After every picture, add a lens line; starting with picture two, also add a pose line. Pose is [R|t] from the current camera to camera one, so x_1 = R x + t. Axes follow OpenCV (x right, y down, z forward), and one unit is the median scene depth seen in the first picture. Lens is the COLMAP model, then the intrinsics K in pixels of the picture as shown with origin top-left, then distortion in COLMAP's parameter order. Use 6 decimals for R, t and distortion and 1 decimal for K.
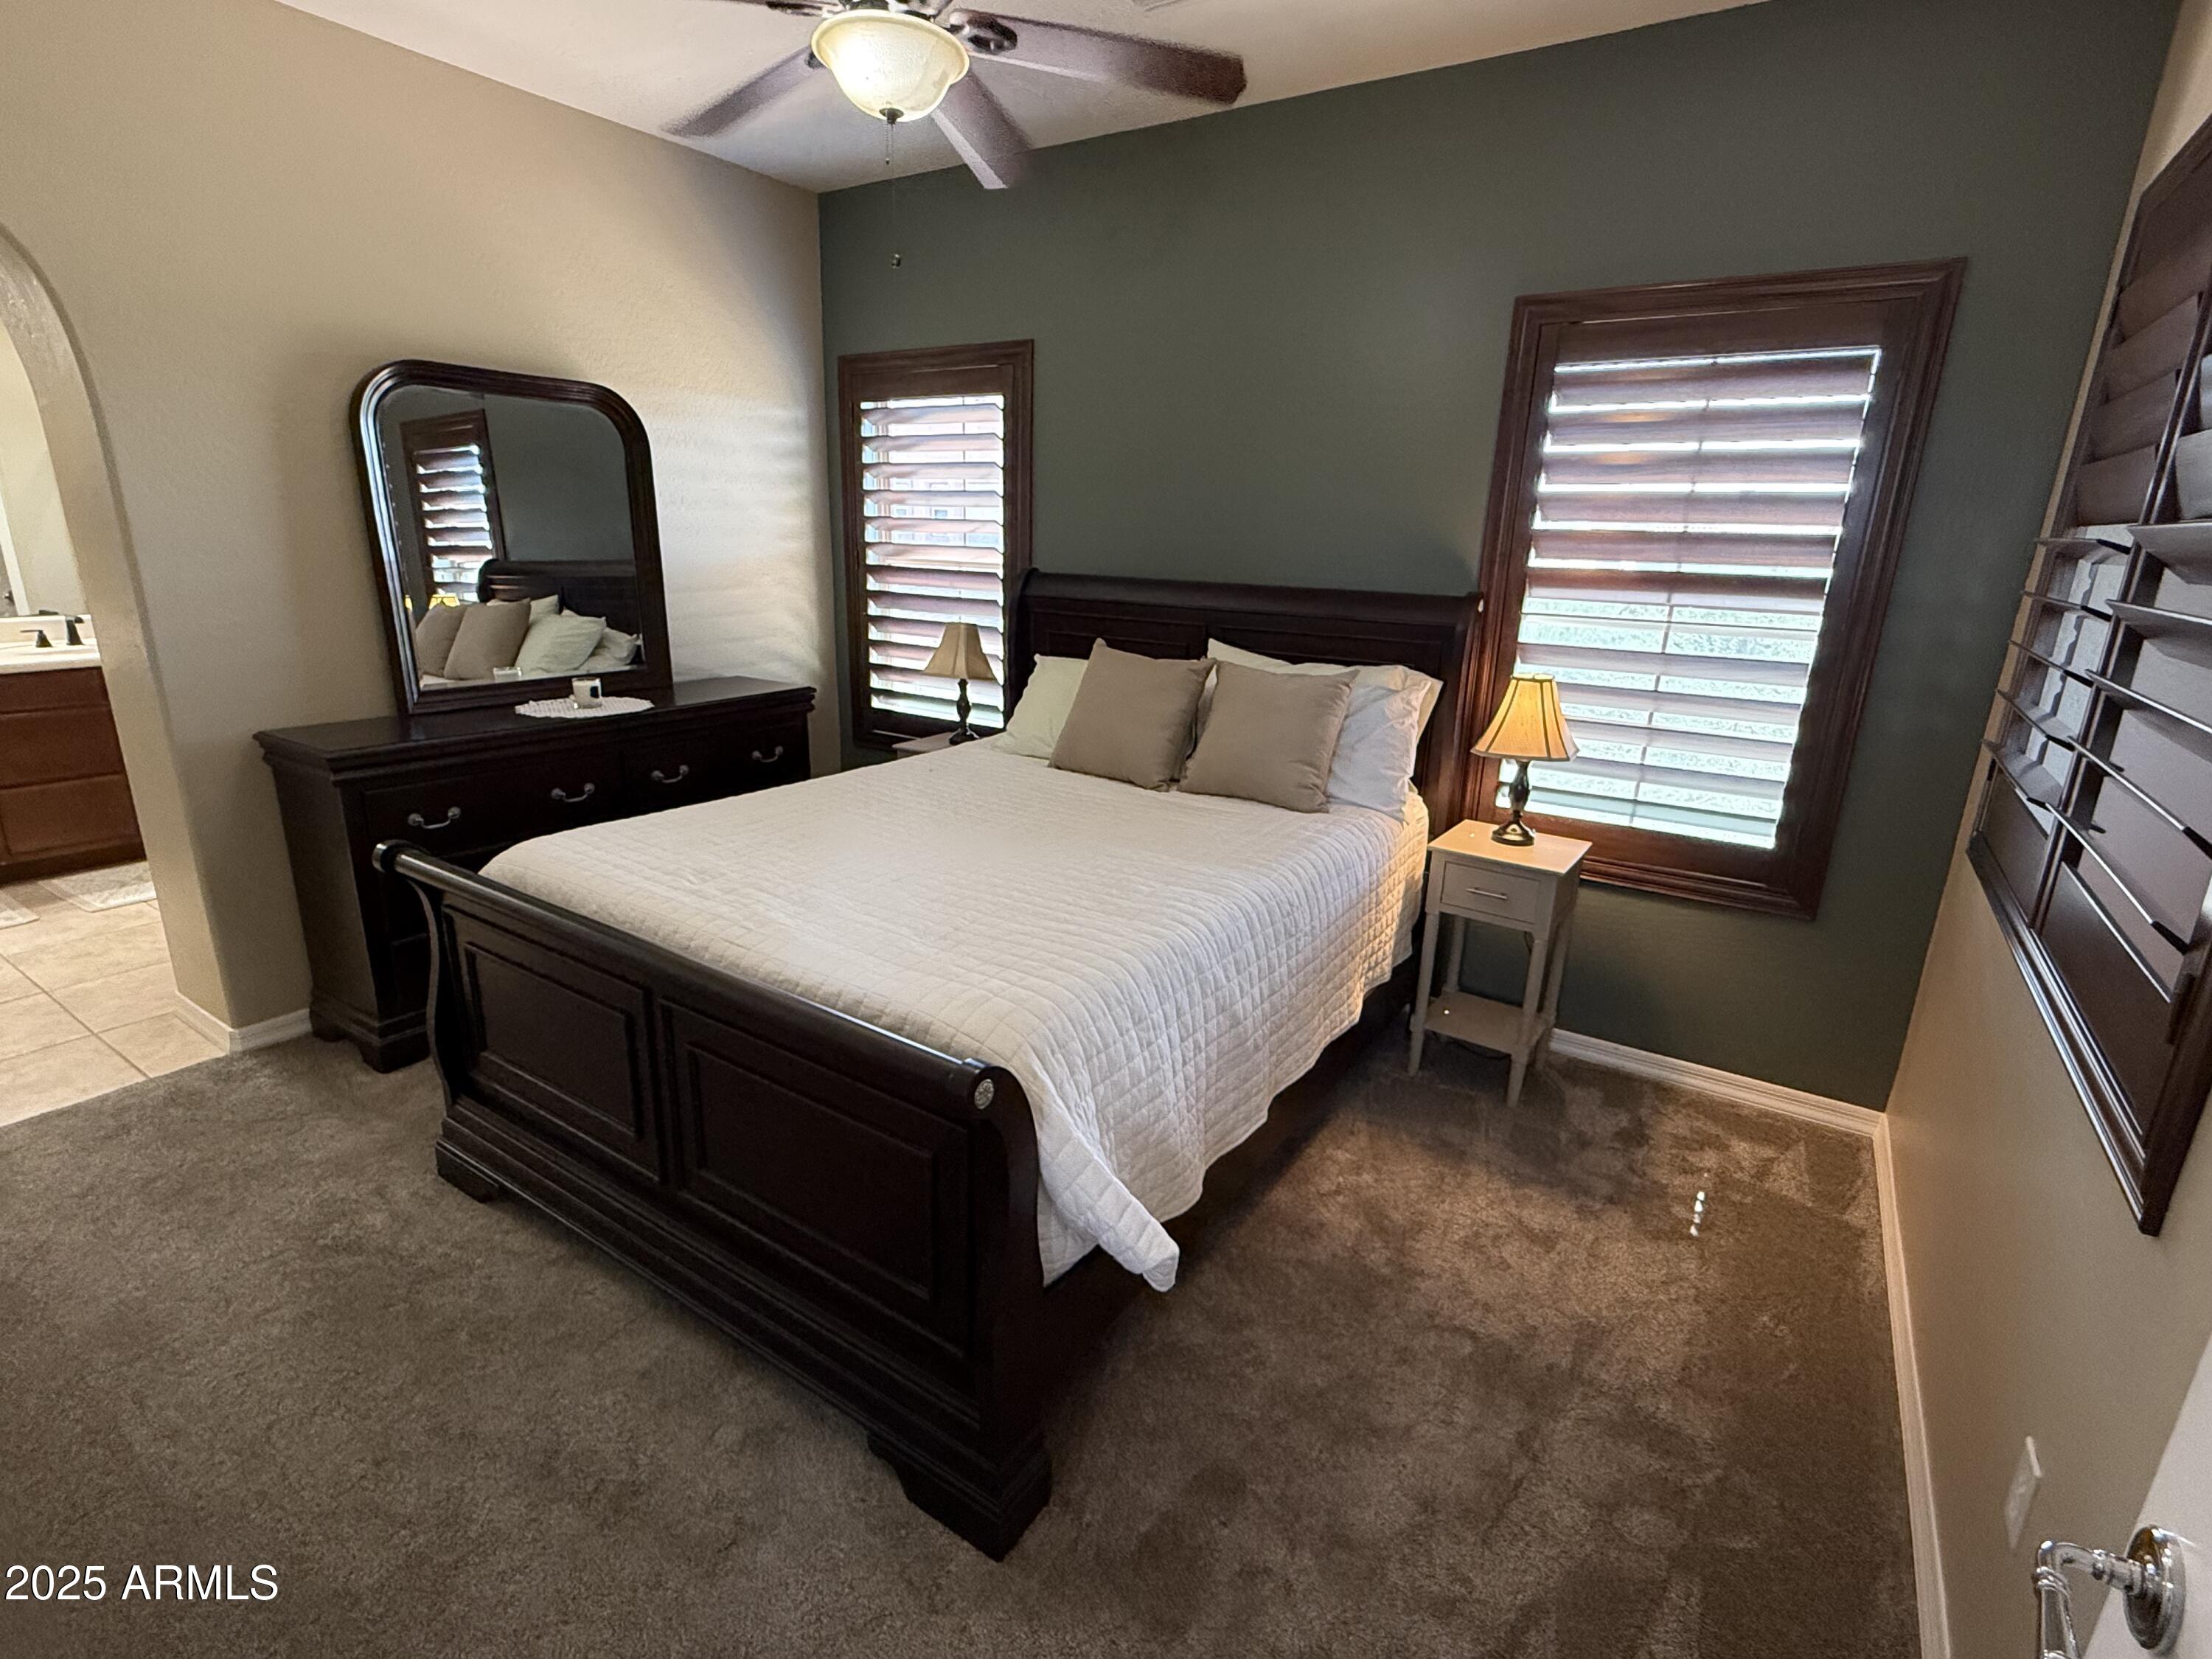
lens RADIAL K [[1063.5, 0, 1090.8], [0, 1063.5, 827.2], [0, 0, 1]] dist [0.004628, -0.000582]
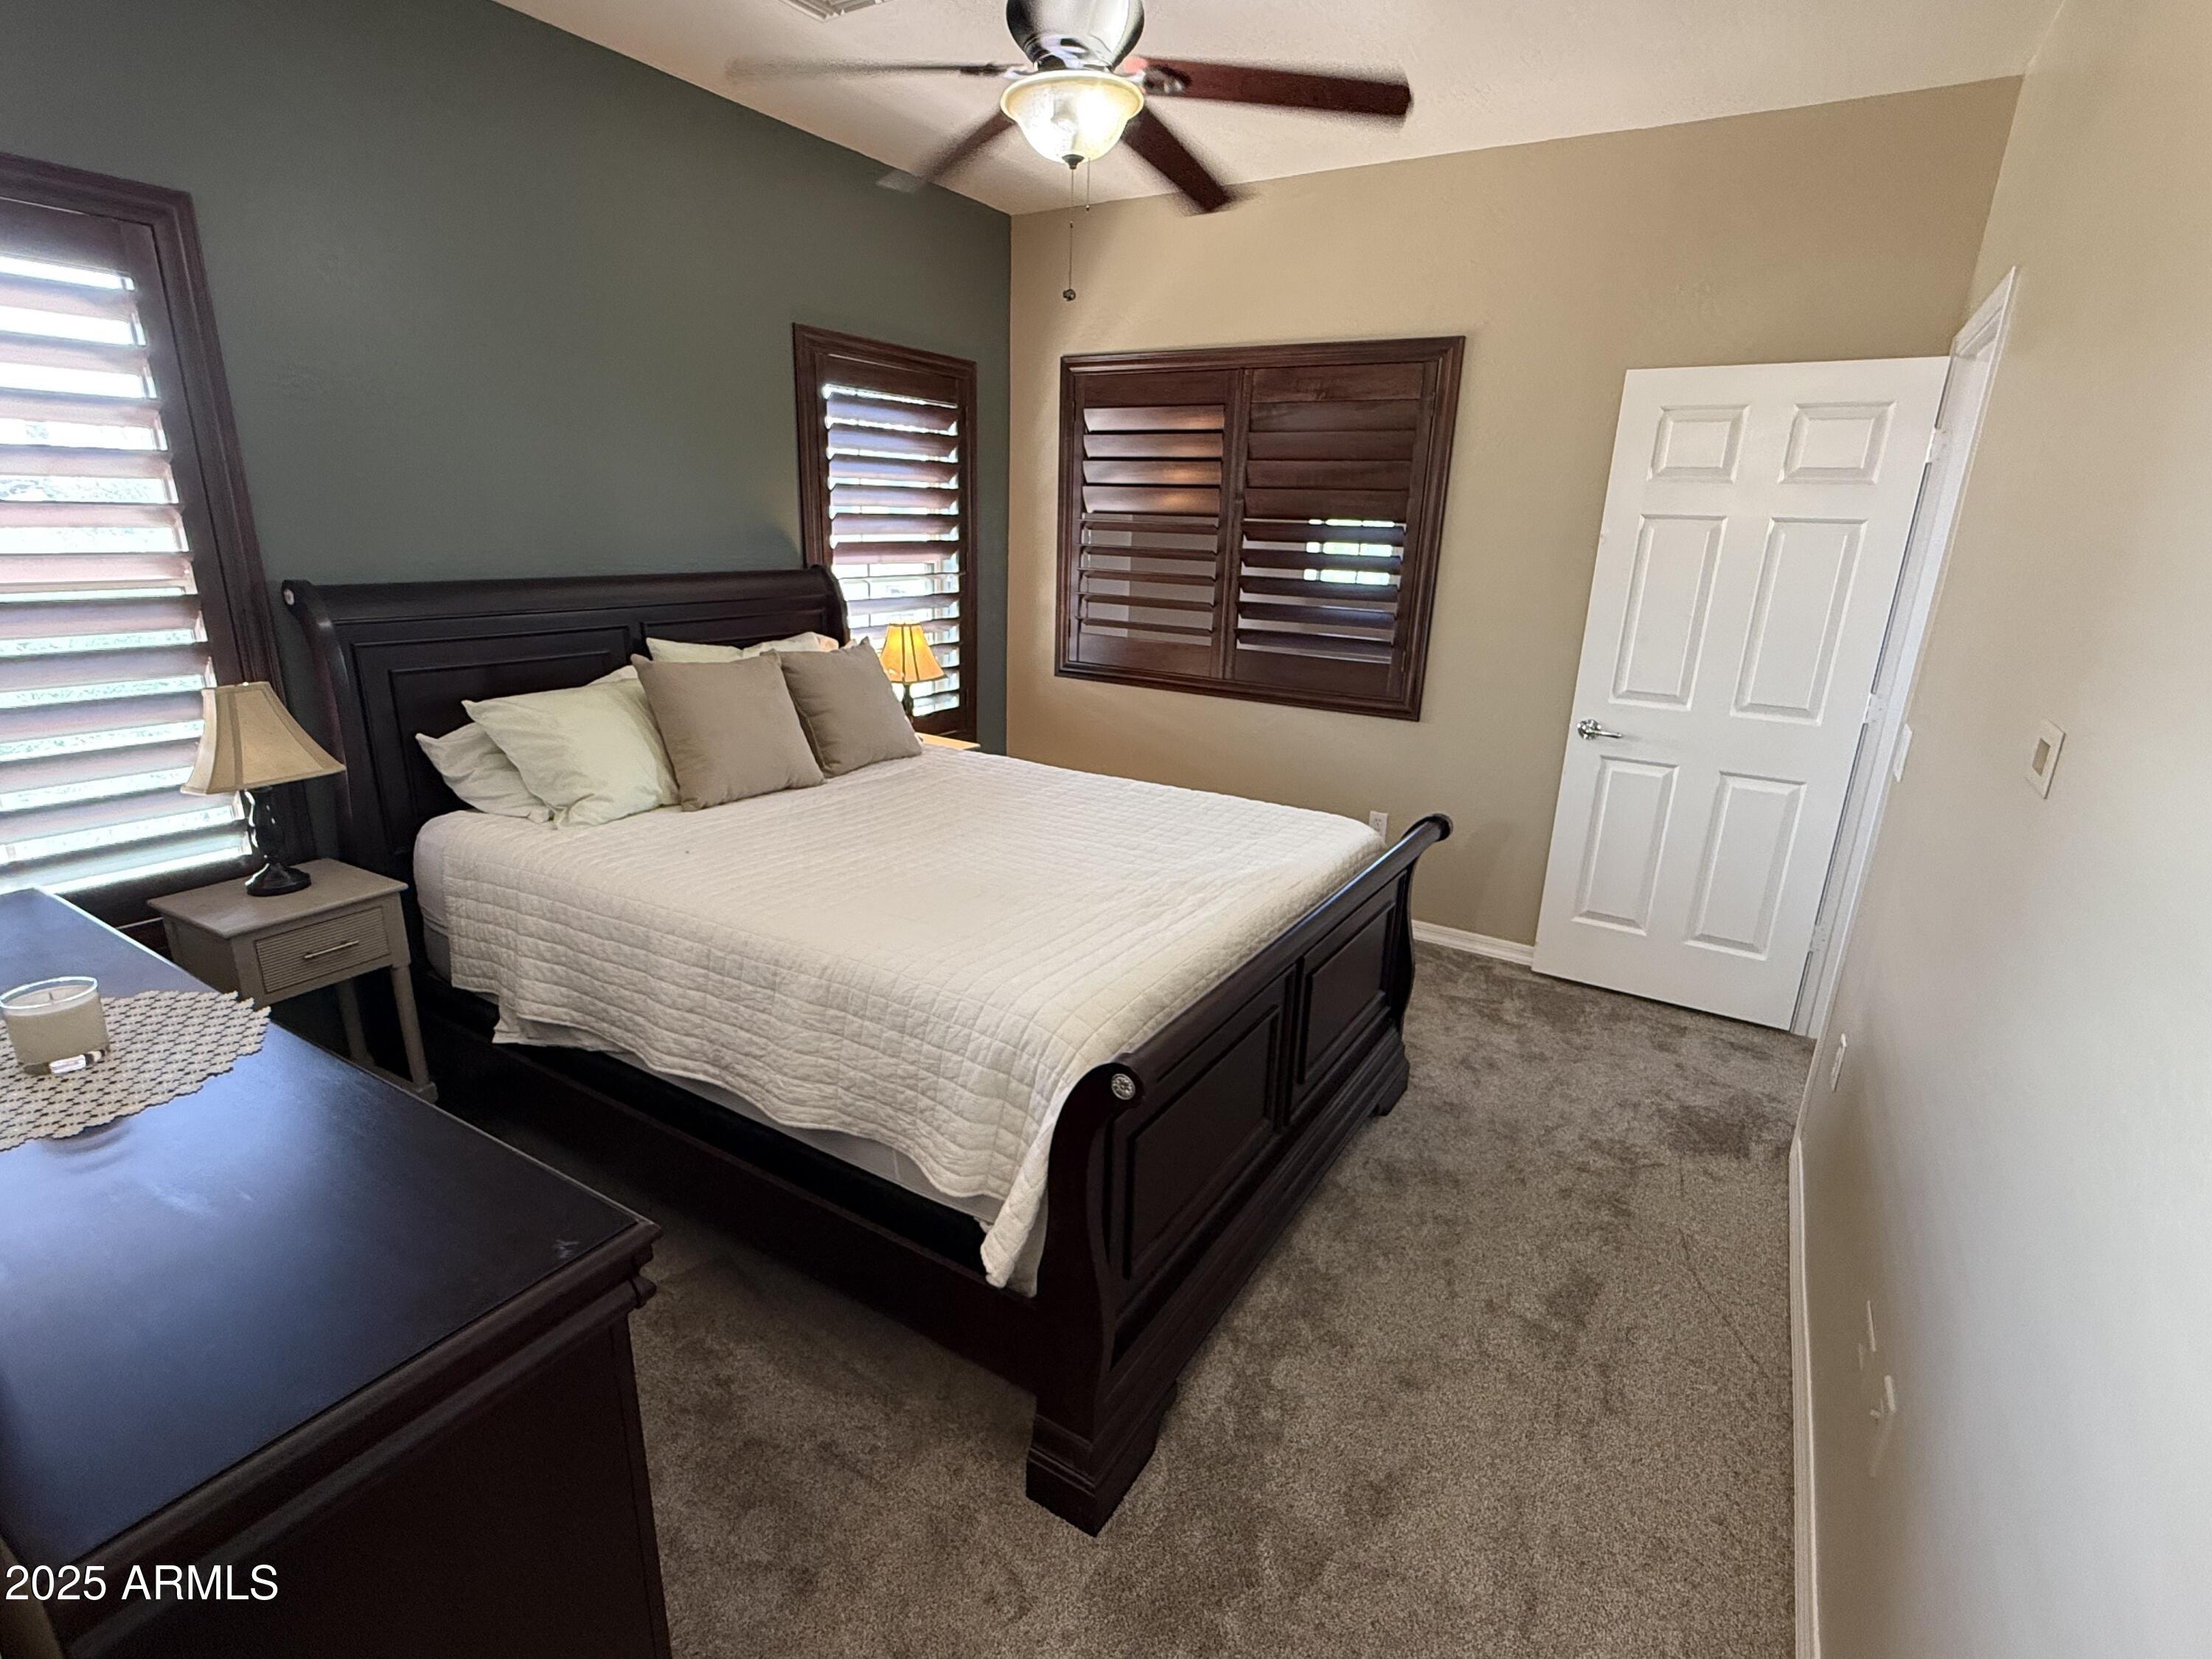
lens RADIAL K [[1063.5, 0, 1093.8], [0, 1063.5, 835.0], [0, 0, 1]] dist [0.004628, -0.000582]
pose [[-0.032189, -0.314649, 0.948662, -0.967057], [0.249078, 0.916683, 0.312494, -0.253901], [-0.967948, 0.246350, 0.048865, 0.752269]]
